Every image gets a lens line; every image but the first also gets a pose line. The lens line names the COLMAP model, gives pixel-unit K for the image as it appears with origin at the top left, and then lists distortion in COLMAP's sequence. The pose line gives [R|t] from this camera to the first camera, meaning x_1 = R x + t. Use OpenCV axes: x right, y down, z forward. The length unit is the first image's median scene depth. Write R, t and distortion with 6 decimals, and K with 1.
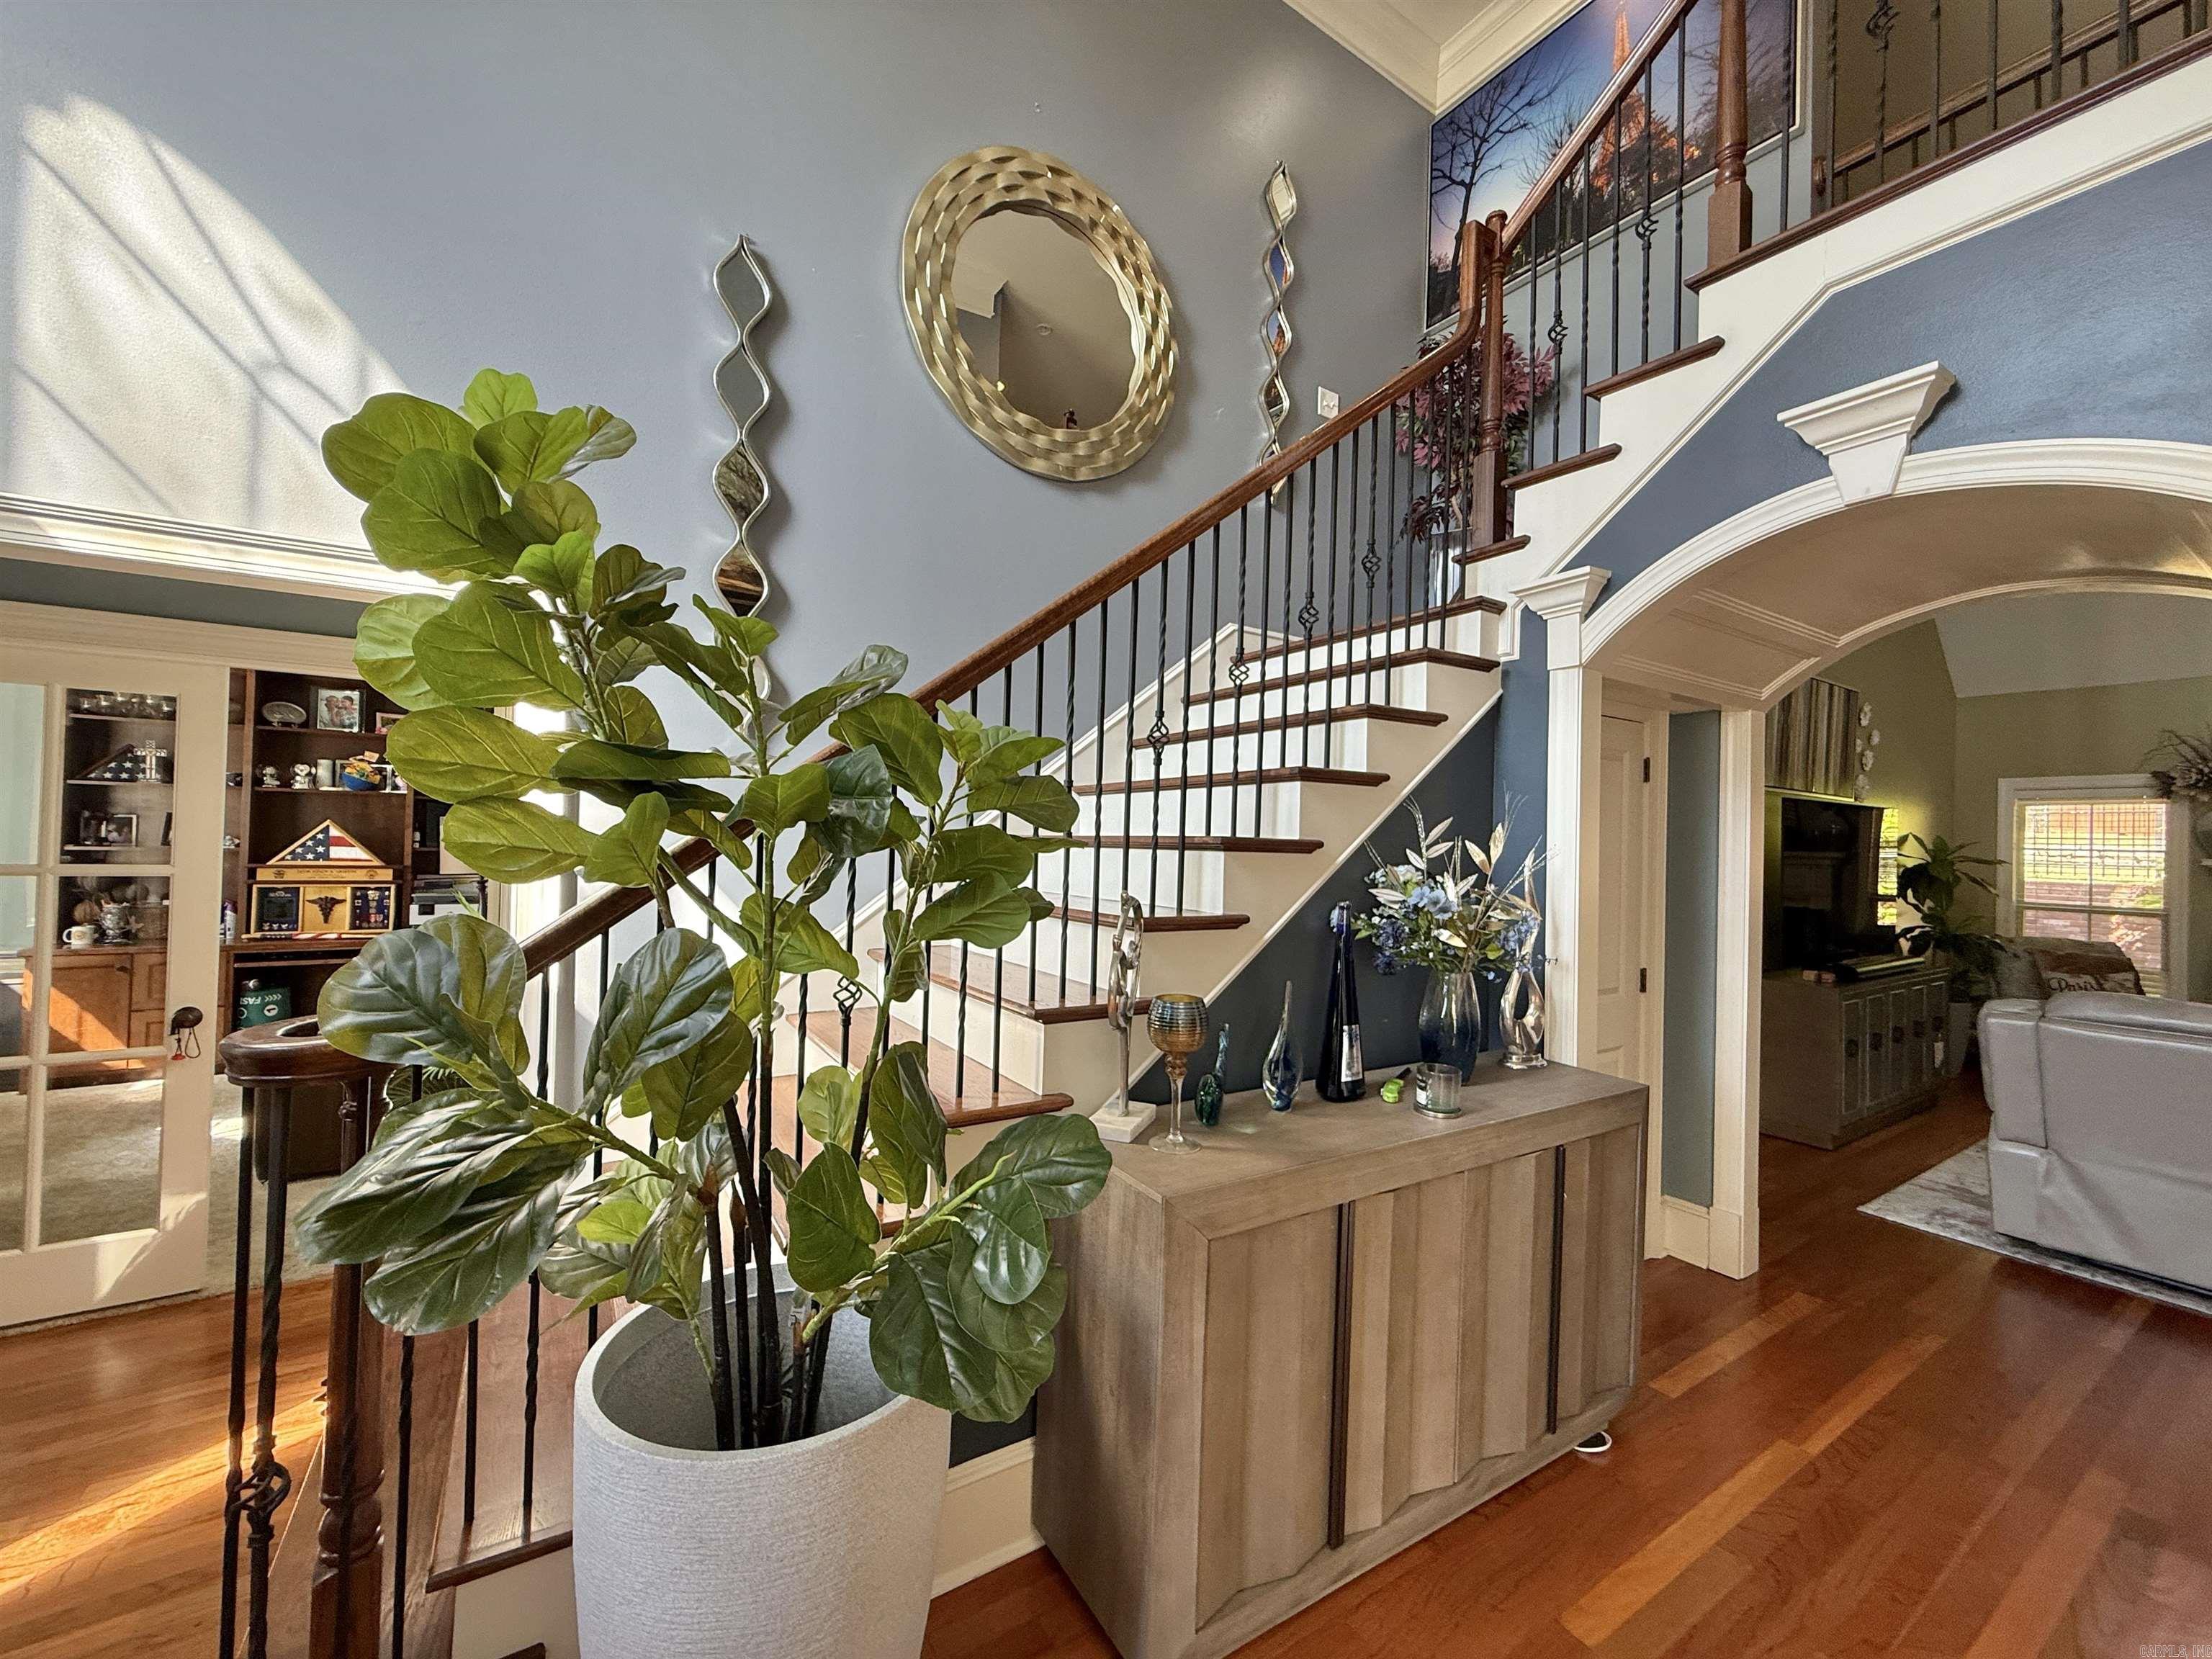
lens RADIAL K [[883.5, 0, 1099.8], [0, 883.5, 832.4], [0, 0, 1]] dist [0.000272, 0.000346]
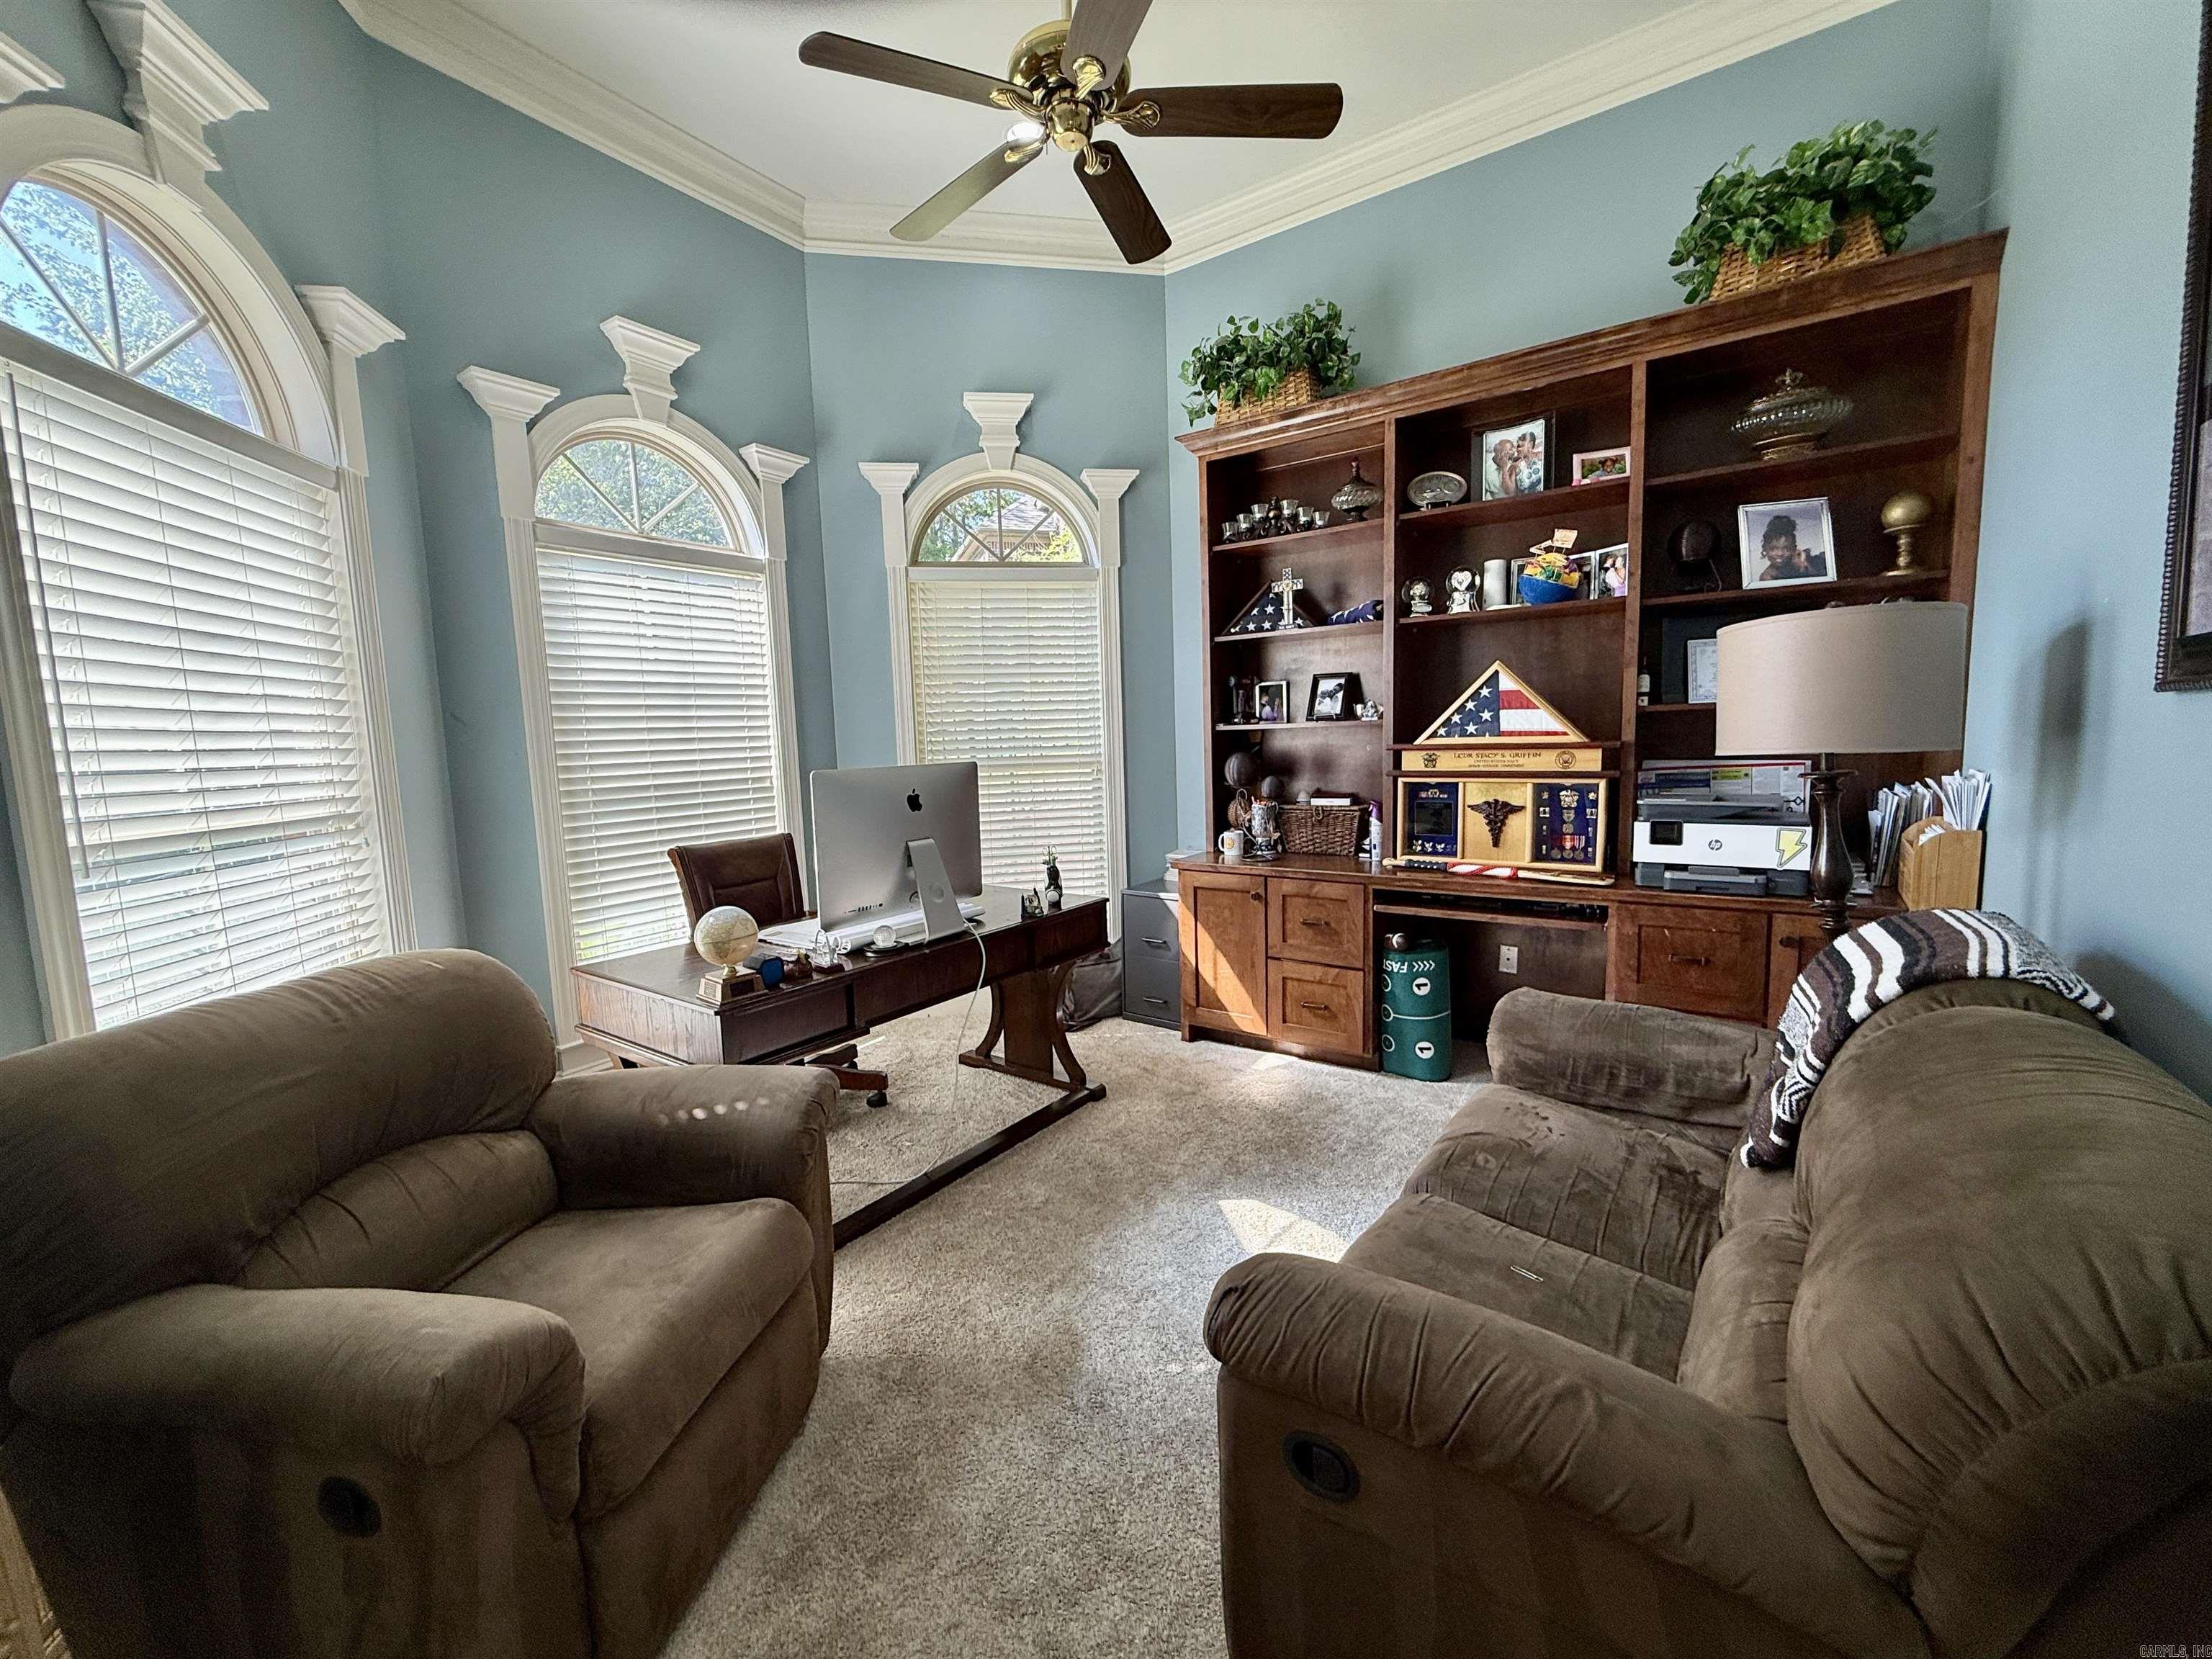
lens RADIAL K [[883.5, 0, 1101.0], [0, 883.5, 822.0], [0, 0, 1]] dist [0.000272, 0.000346]
pose [[0.369962, 0.054468, -0.927449, -0.445575], [0.048254, 0.995806, 0.077731, 0.030888], [0.927793, -0.073511, 0.365782, 0.559726]]
